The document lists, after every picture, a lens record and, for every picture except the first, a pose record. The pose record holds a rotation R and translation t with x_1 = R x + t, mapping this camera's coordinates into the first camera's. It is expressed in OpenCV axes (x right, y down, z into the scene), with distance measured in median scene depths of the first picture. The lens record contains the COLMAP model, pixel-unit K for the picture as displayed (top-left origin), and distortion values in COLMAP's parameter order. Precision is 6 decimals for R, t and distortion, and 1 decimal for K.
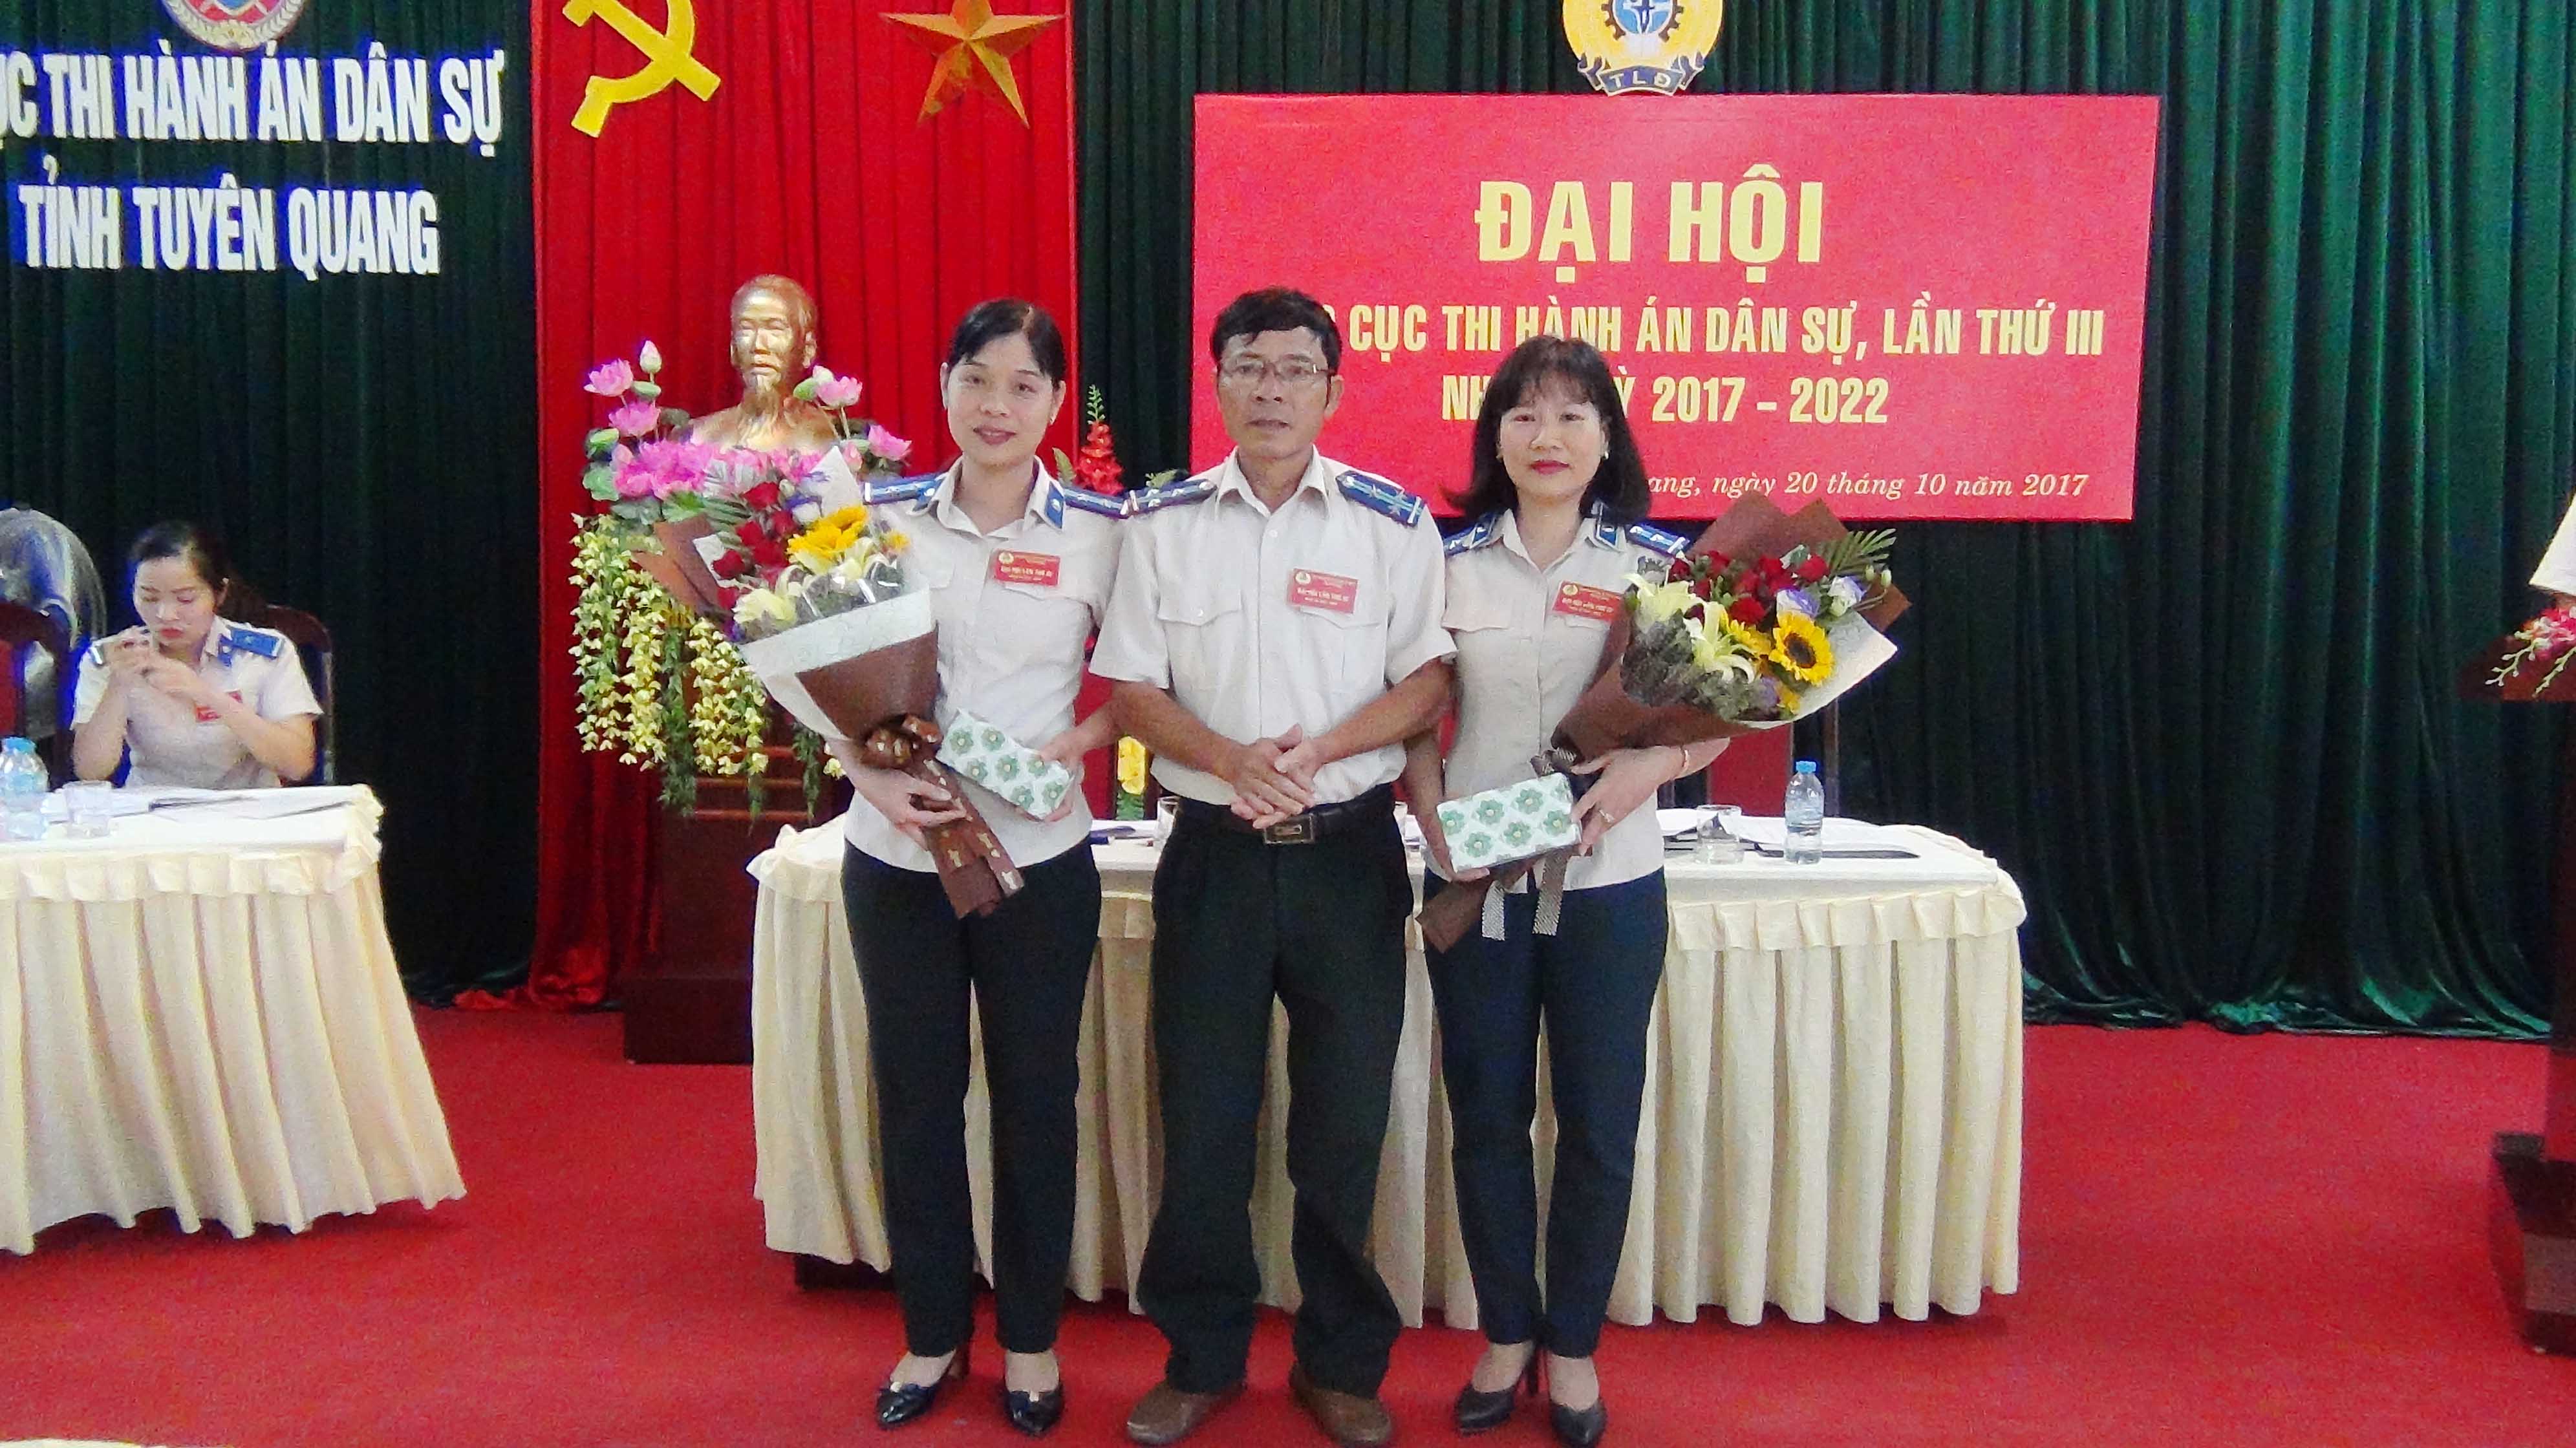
lens RADIAL K [[2156.3, 0, 1280.0], [0, 2156.3, 732.9], [0, 0, 1]] dist [0.014015, -0.019560]
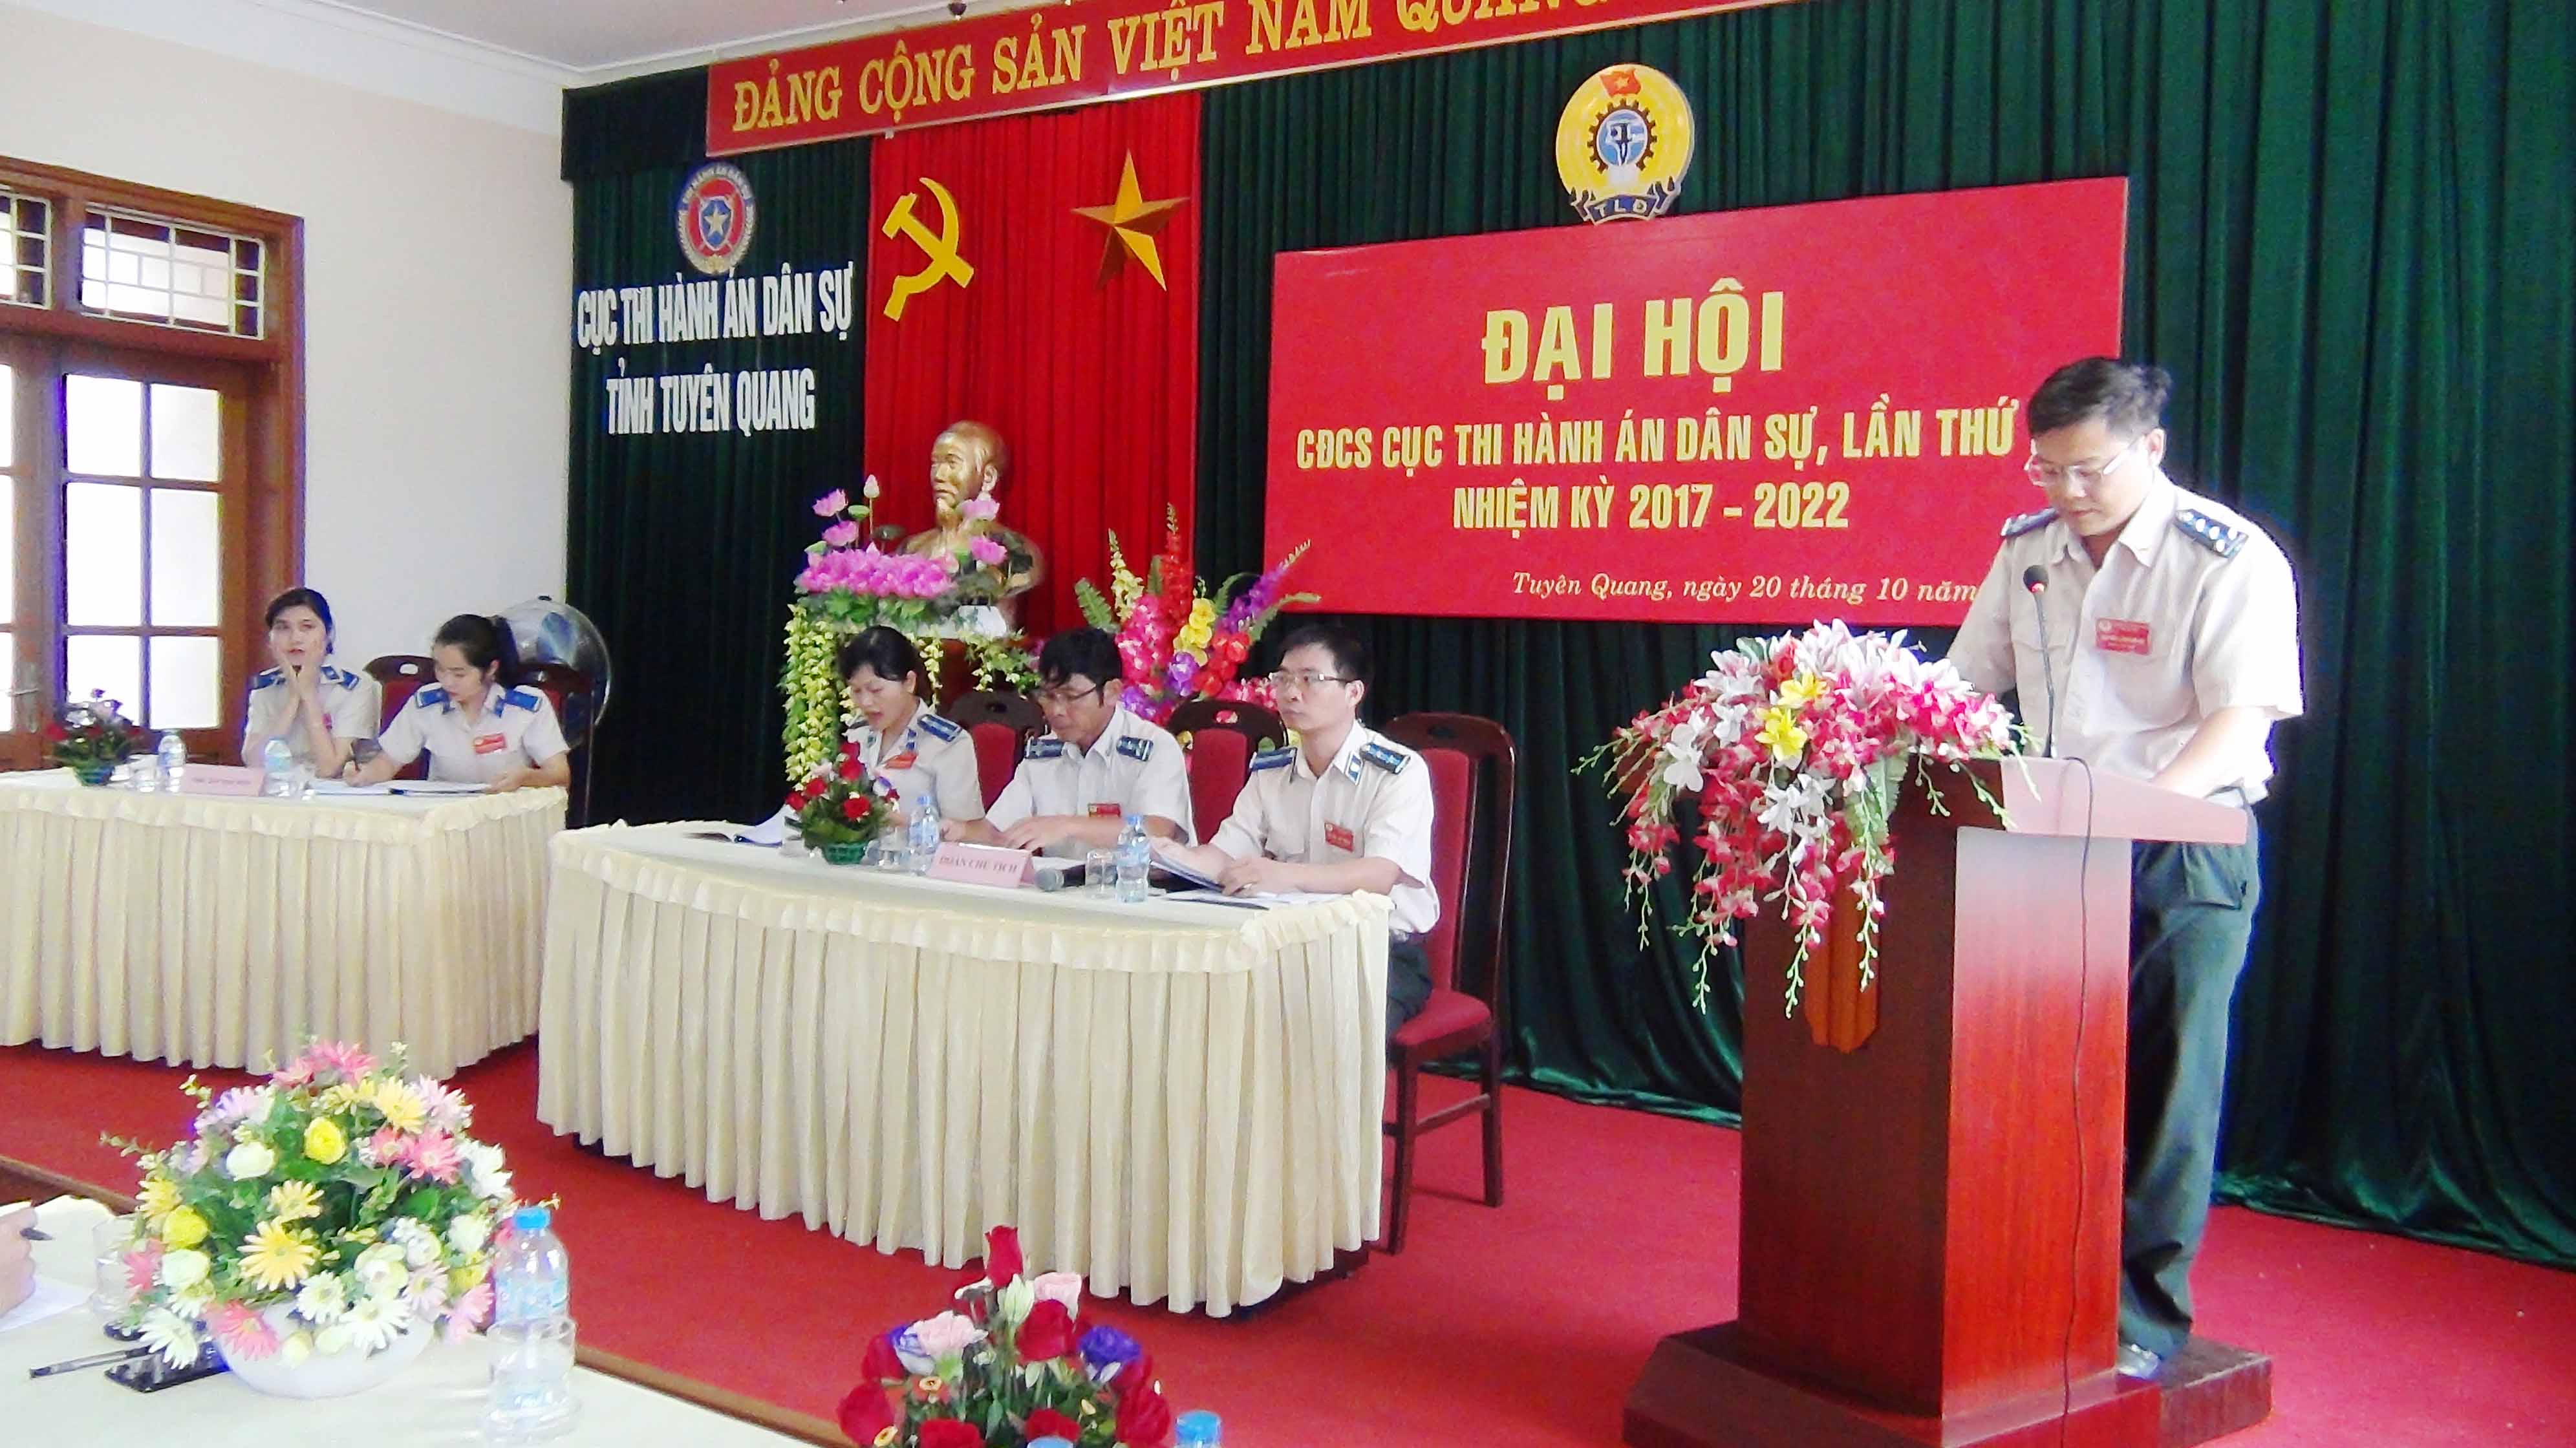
lens RADIAL K [[2156.3, 0, 1293.6], [0, 2156.3, 737.6], [0, 0, 1]] dist [0.014015, -0.019560]
pose [[0.845051, 0.041205, -0.533096, 0.597907], [-0.070032, 0.996967, -0.033953, 0.003923], [0.530080, 0.066025, 0.845373, 0.035887]]
